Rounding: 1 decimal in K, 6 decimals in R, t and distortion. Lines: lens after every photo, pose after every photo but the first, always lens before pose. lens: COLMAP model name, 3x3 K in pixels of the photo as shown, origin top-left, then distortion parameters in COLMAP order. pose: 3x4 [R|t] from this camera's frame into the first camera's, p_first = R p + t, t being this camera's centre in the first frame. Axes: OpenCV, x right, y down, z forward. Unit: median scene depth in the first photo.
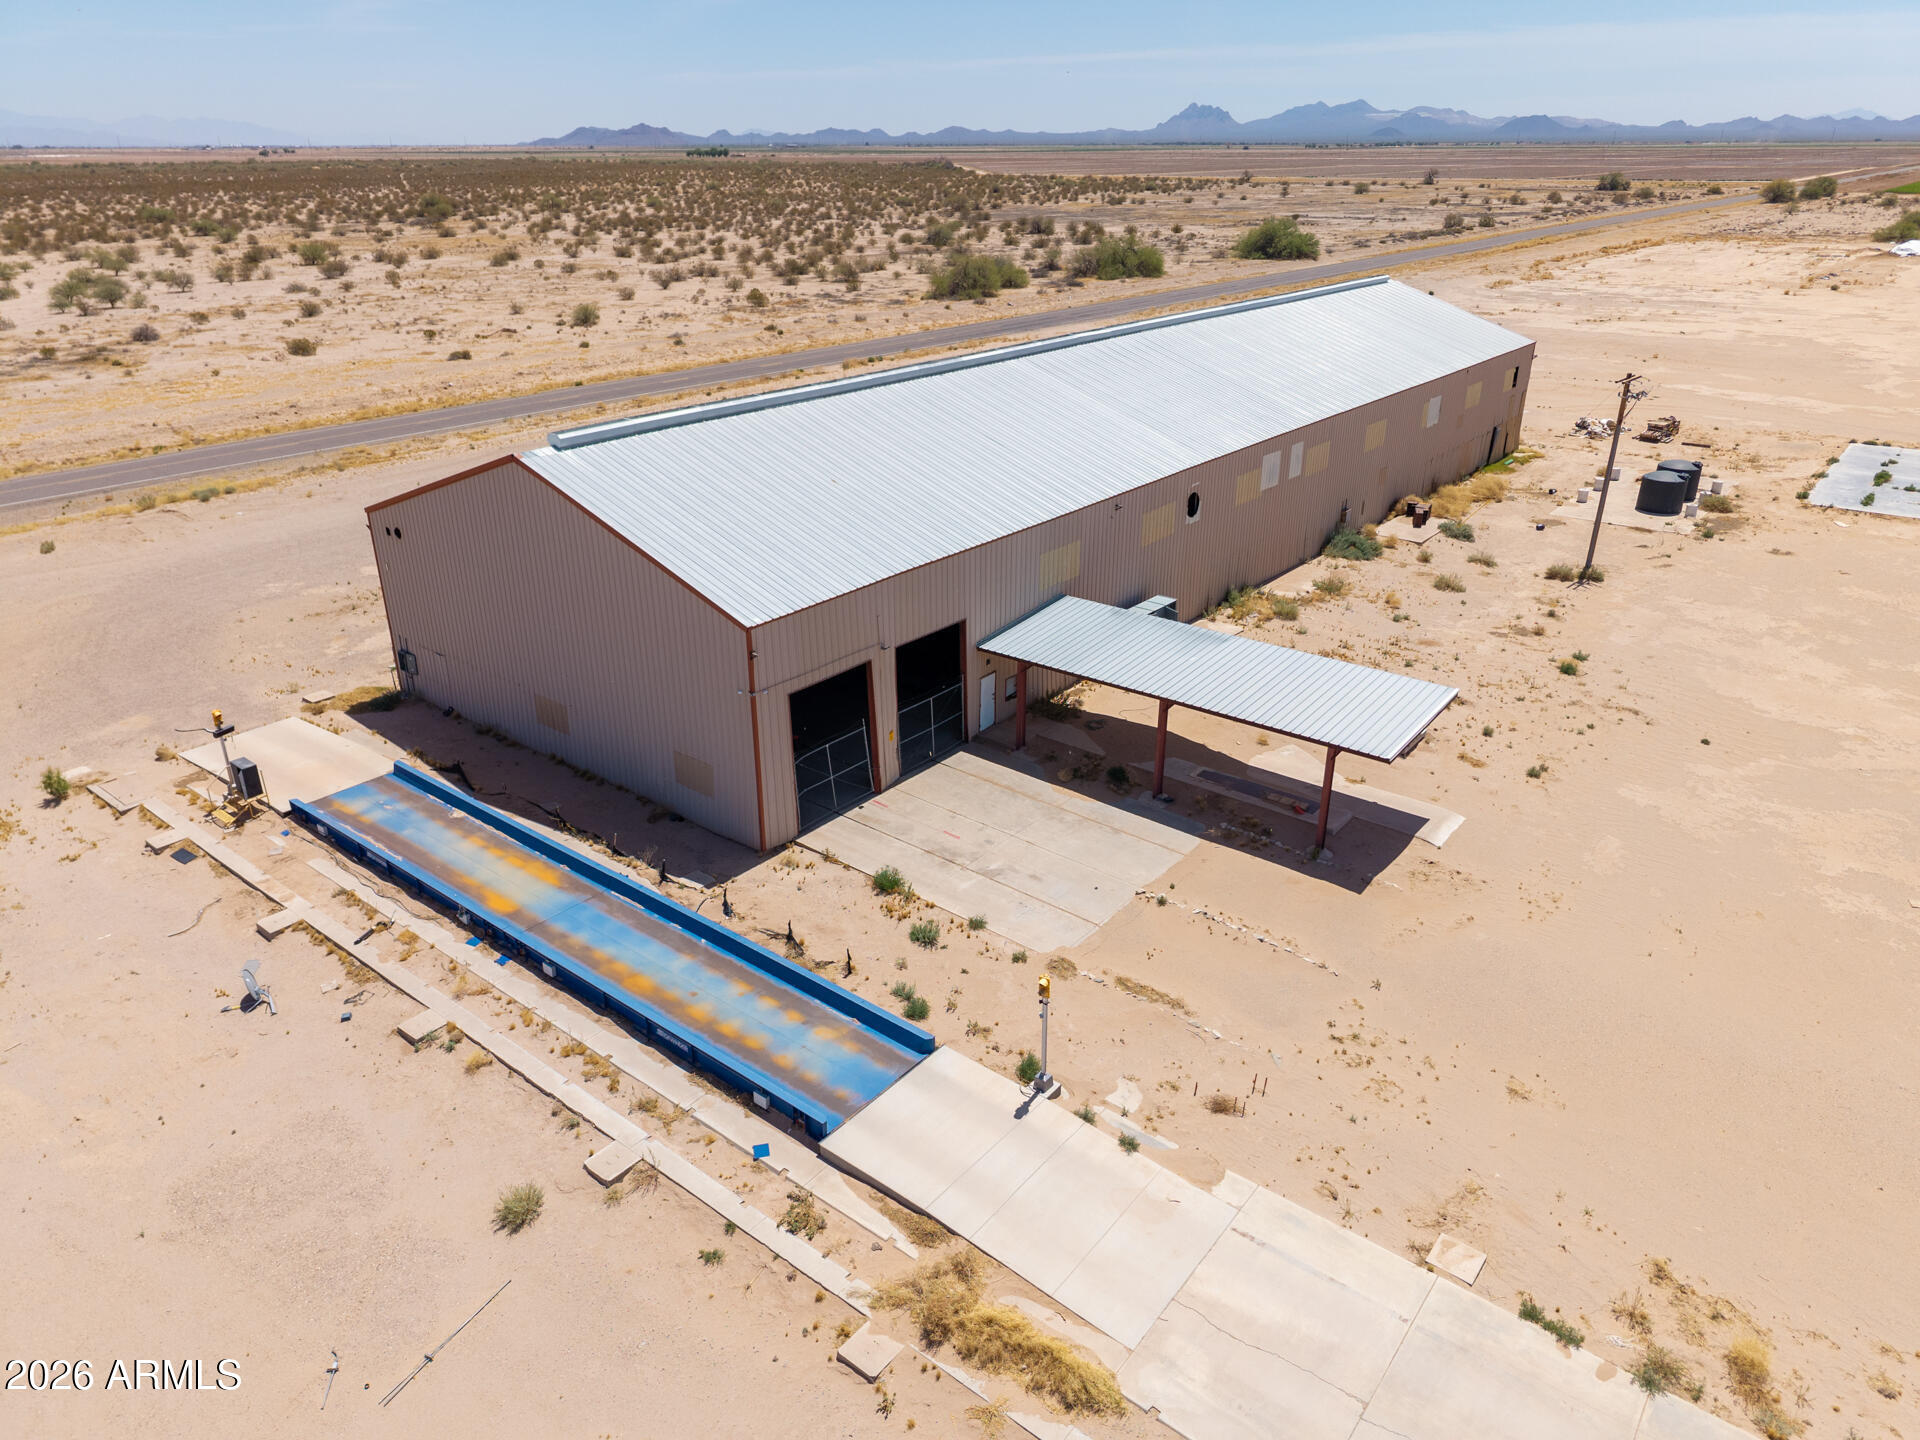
lens RADIAL K [[1299.7, 0, 960.0], [0, 1299.7, 720.0], [0, 0, 1]] dist [0.006503, 0.002230]
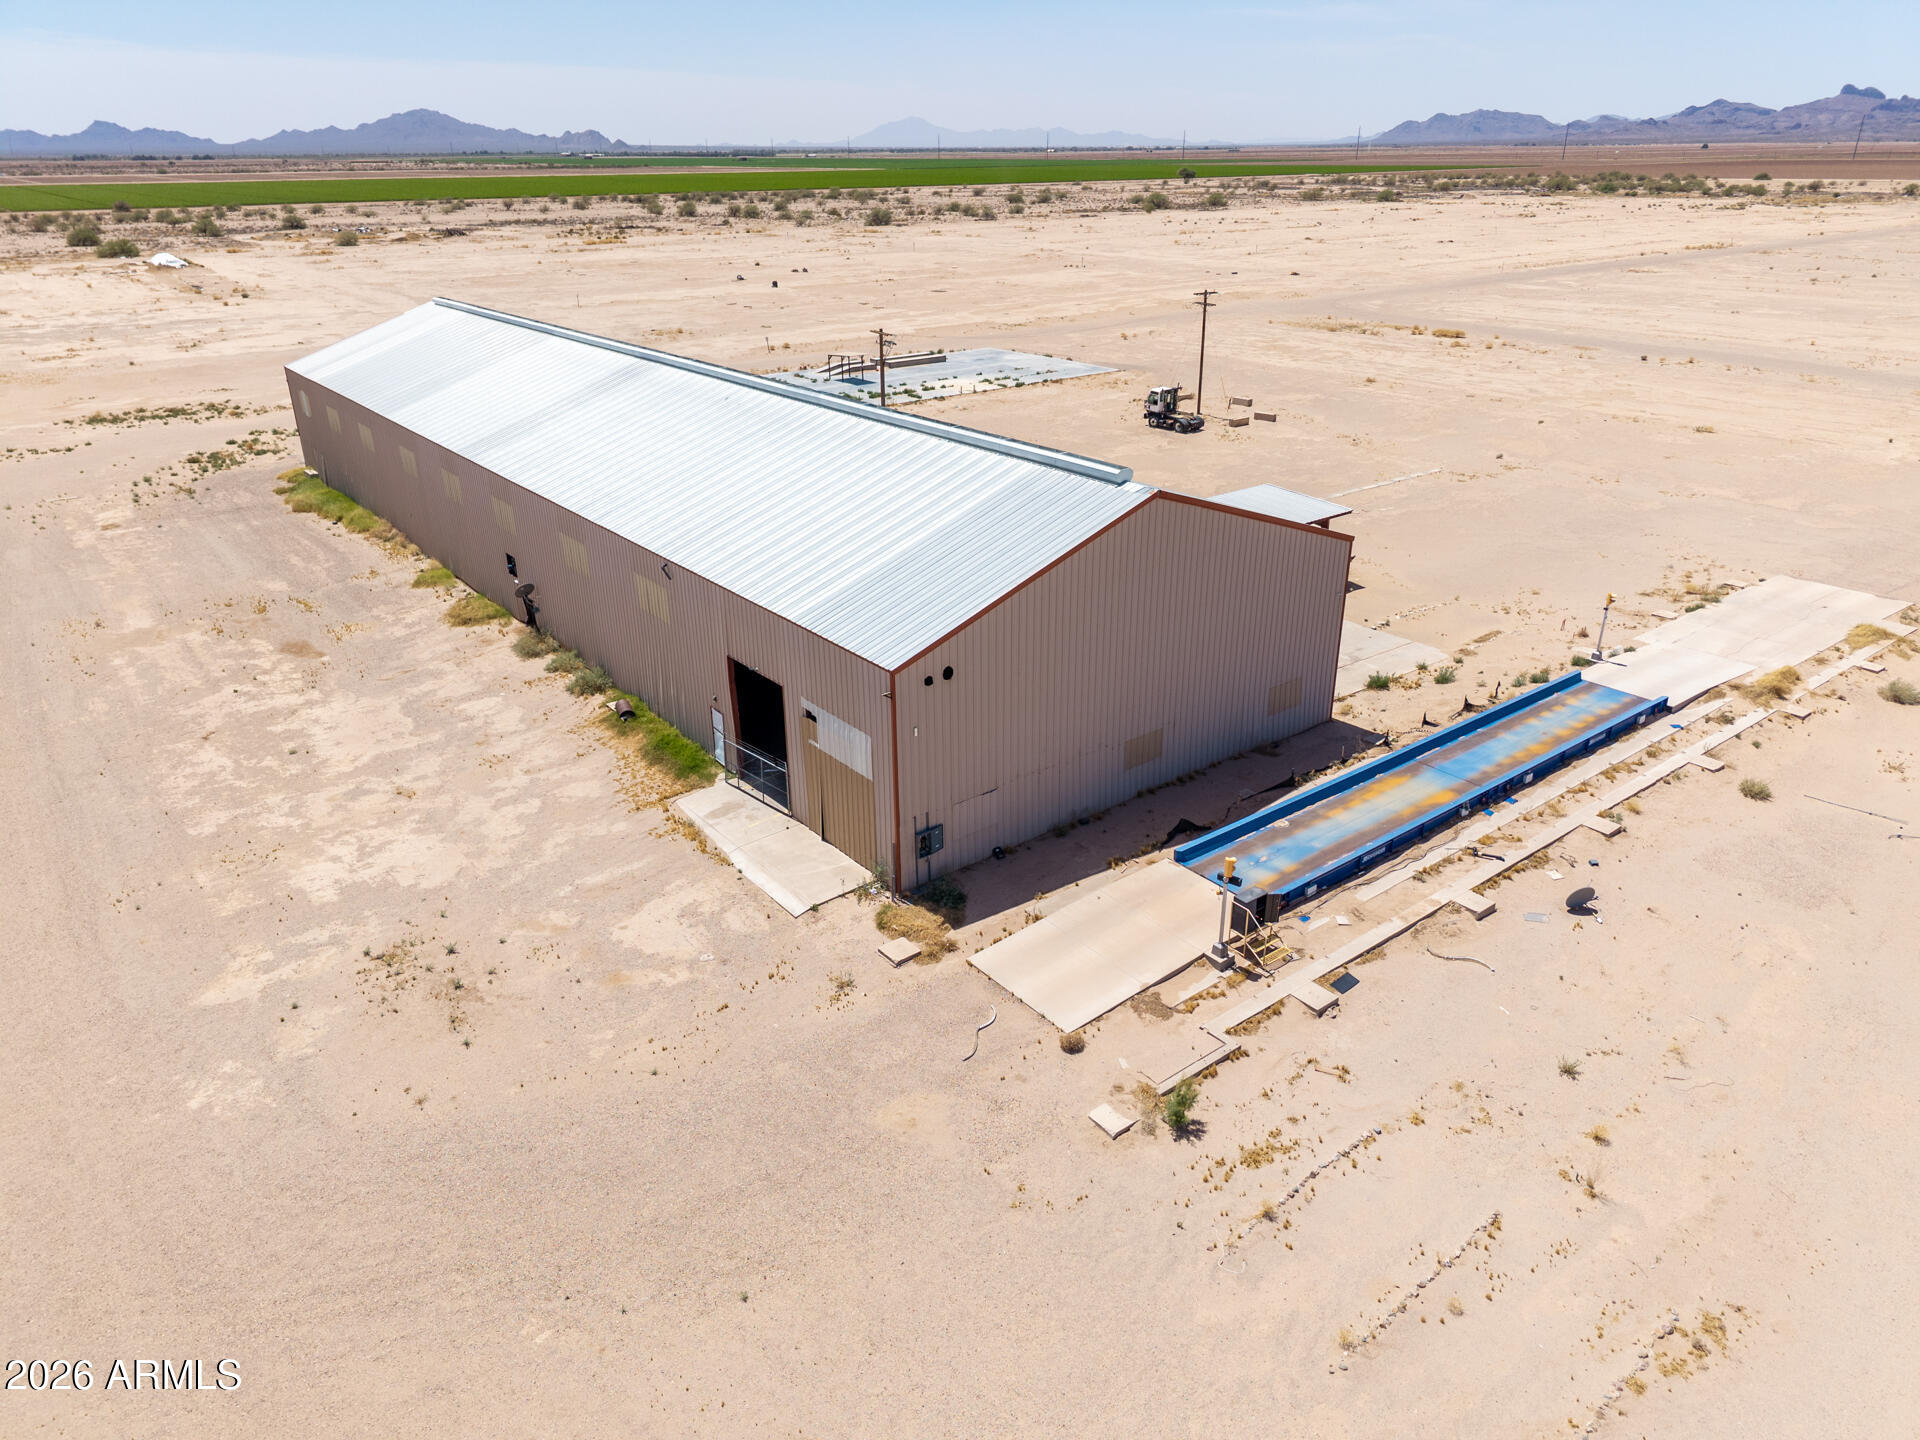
lens RADIAL K [[1290.1, 0, 964.9], [0, 1290.1, 712.7], [0, 0, 1]] dist [0.022364, -0.018485]
pose [[0.217153, -0.388458, 0.895514, -1.393636], [0.401509, 0.871750, 0.280788, -0.413276], [-0.889739, 0.298583, 0.345272, 0.889260]]
